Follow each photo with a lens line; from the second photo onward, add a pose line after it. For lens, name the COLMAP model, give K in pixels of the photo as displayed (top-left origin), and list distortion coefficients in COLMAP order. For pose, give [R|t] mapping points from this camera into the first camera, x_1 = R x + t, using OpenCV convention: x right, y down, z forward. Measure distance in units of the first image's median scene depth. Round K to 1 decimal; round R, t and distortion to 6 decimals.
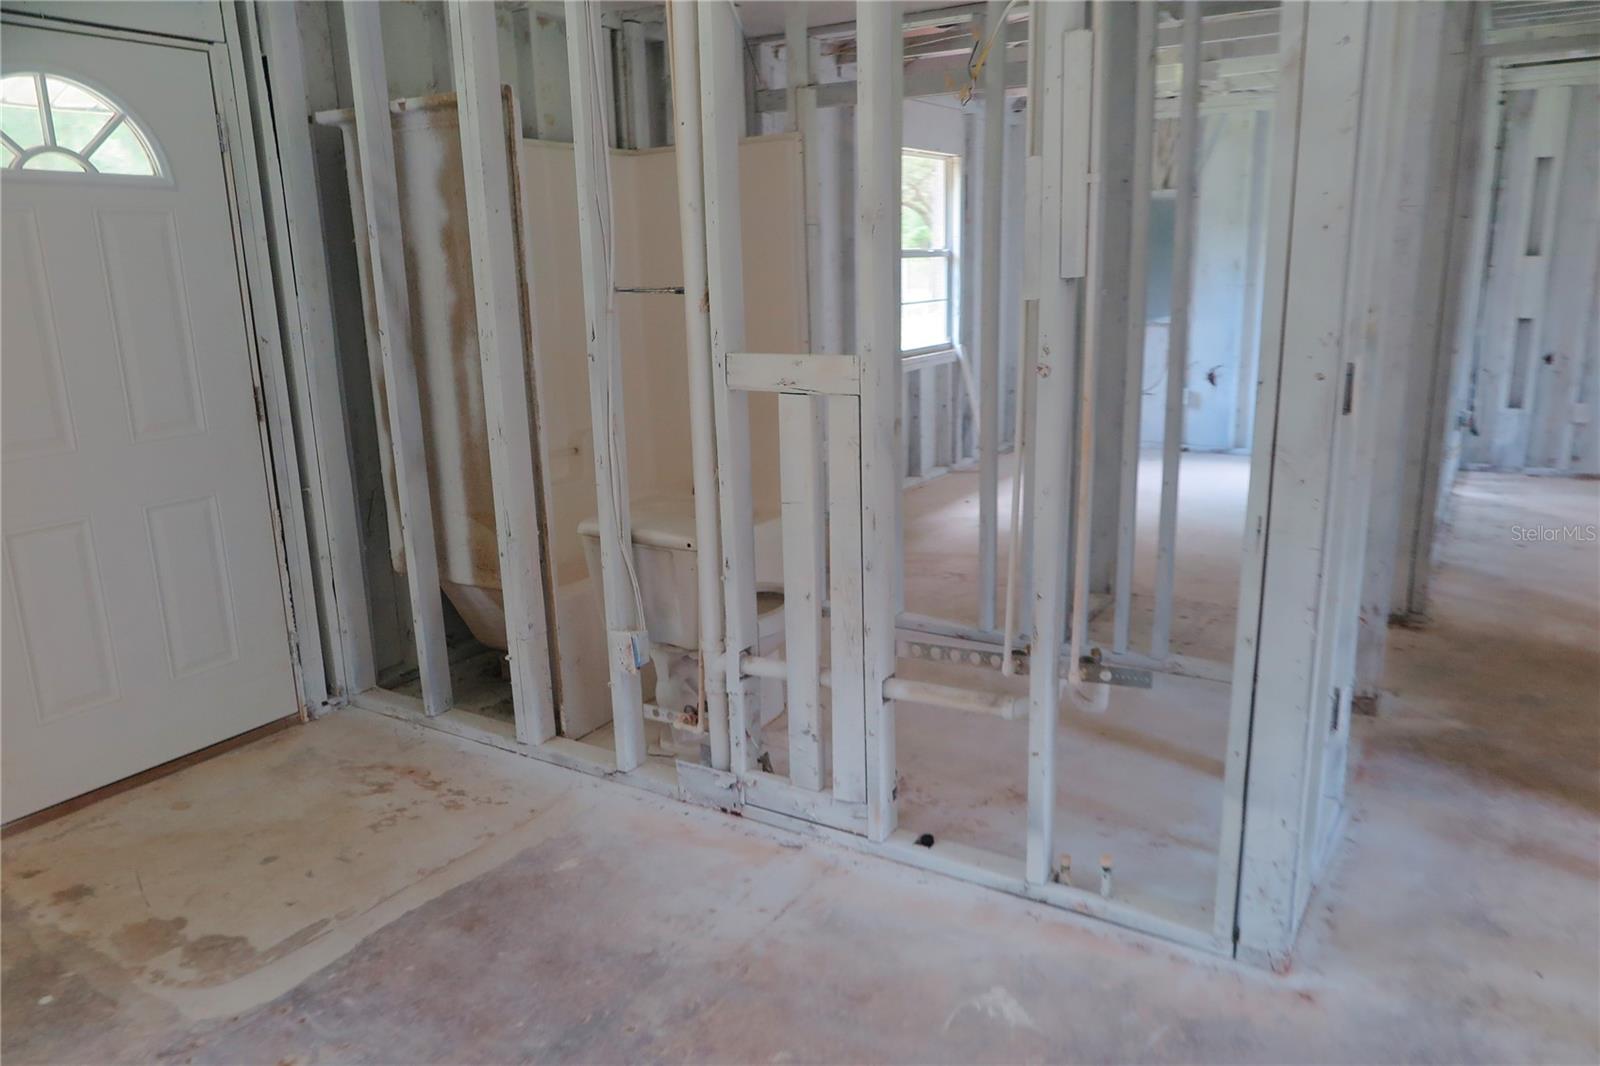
lens RADIAL K [[1093.1, 0, 807.8], [0, 1093.1, 529.3], [0, 0, 1]] dist [-0.013531, 0.005749]
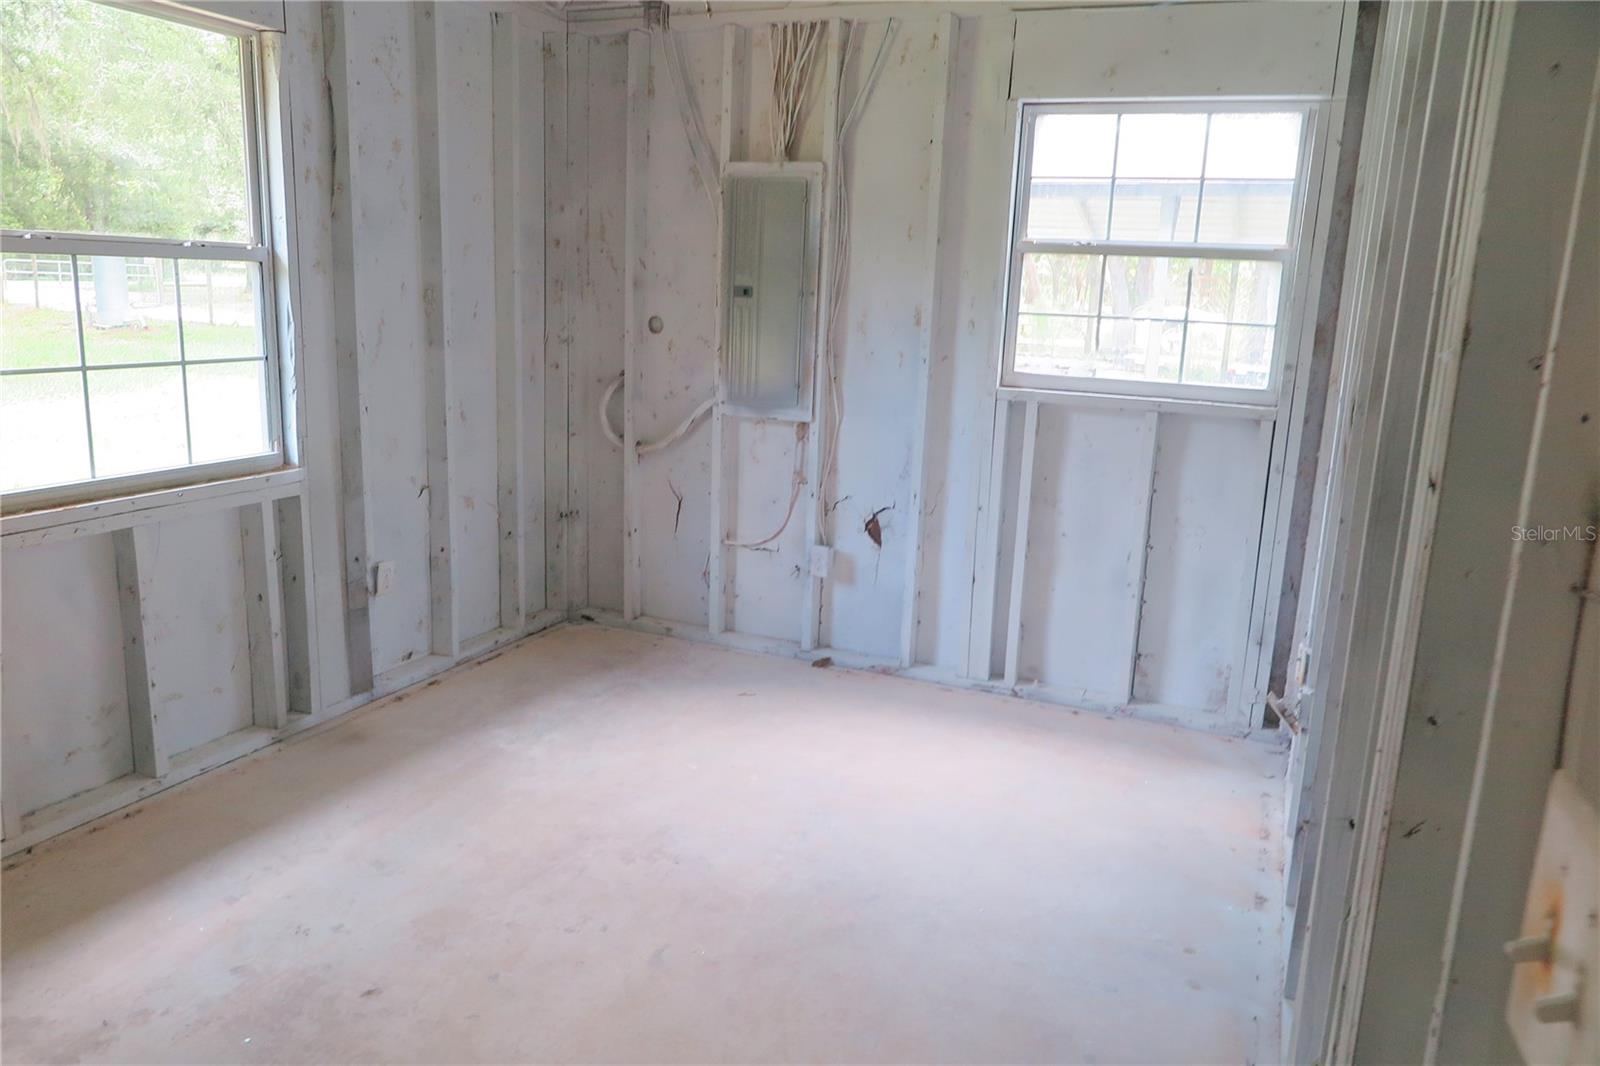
lens RADIAL K [[1149.4, 0, 800.0], [0, 1149.4, 533.0], [0, 0, 1]] dist [-0.022123, 0.002899]
pose [[0.982804, 0.025775, 0.182842, 0.239974], [-0.020985, 0.999385, -0.028088, -0.122915], [-0.183454, 0.023768, 0.982741, 0.476375]]
